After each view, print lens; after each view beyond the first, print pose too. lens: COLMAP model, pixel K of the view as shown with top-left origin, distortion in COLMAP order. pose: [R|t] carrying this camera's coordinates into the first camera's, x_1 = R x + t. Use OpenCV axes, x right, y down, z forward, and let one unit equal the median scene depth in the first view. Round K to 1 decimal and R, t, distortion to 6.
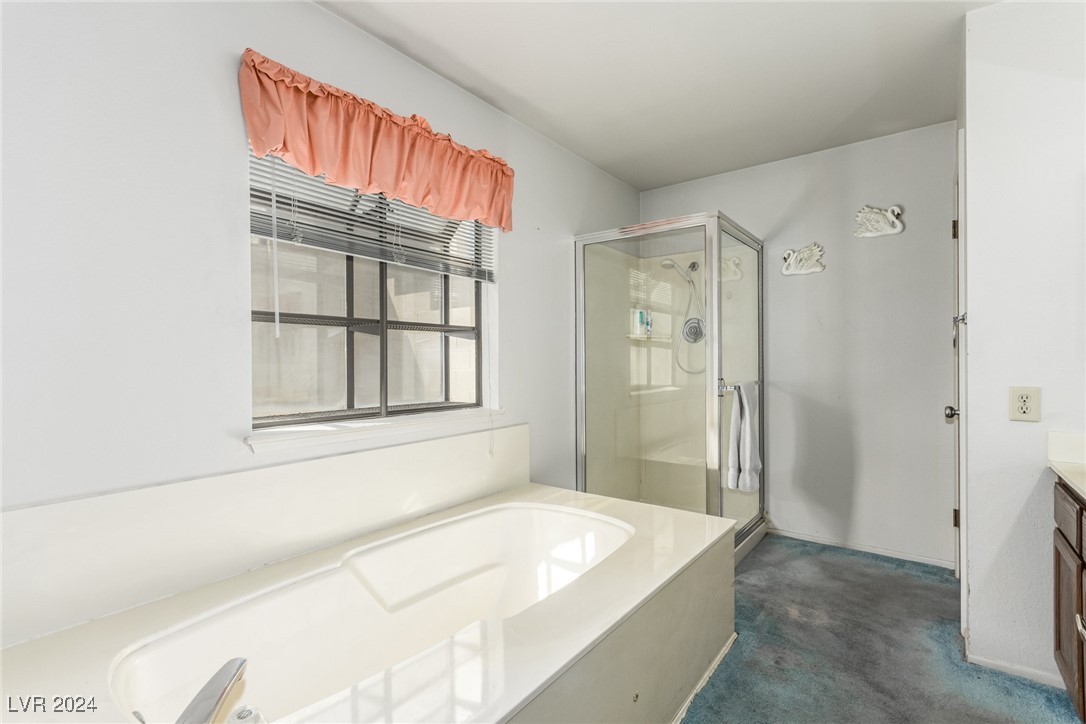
lens RADIAL K [[506.0, 0, 544.1], [0, 506.0, 361.1], [0, 0, 1]] dist [0.000521, 0.000145]
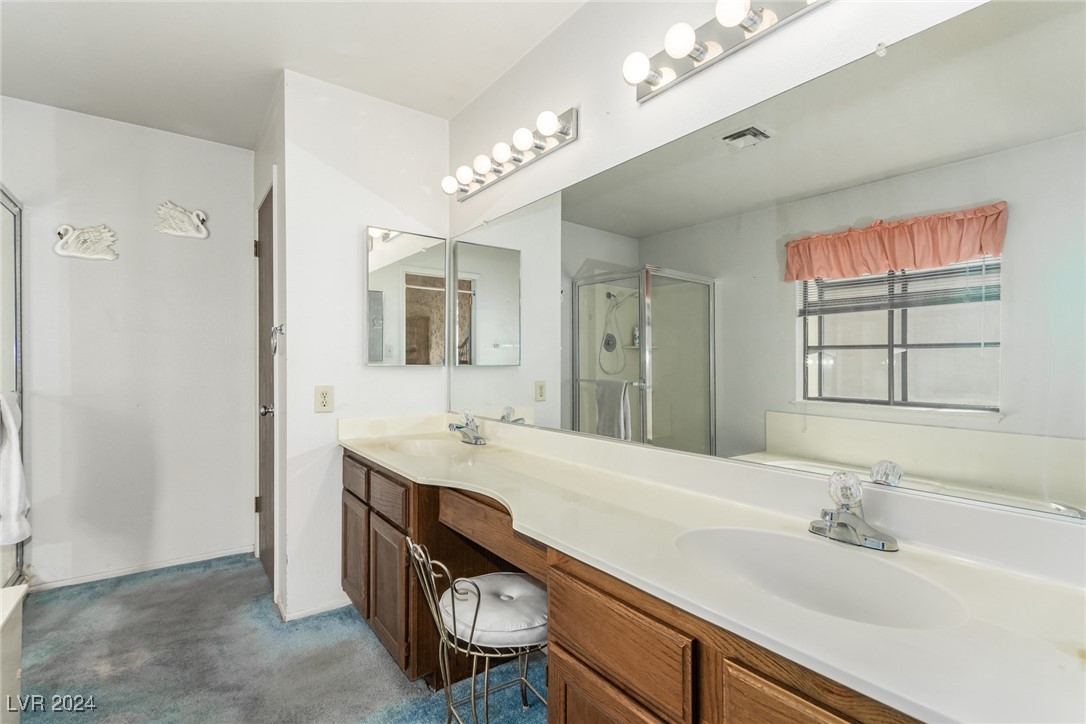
lens RADIAL K [[506.0, 0, 544.6], [0, 506.0, 366.1], [0, 0, 1]] dist [0.000521, 0.000145]
pose [[0.274200, 0.002945, 0.961668, -0.098446], [-0.004111, 0.999990, -0.001891, 0.000876], [-0.961664, -0.003435, 0.274209, 0.079138]]
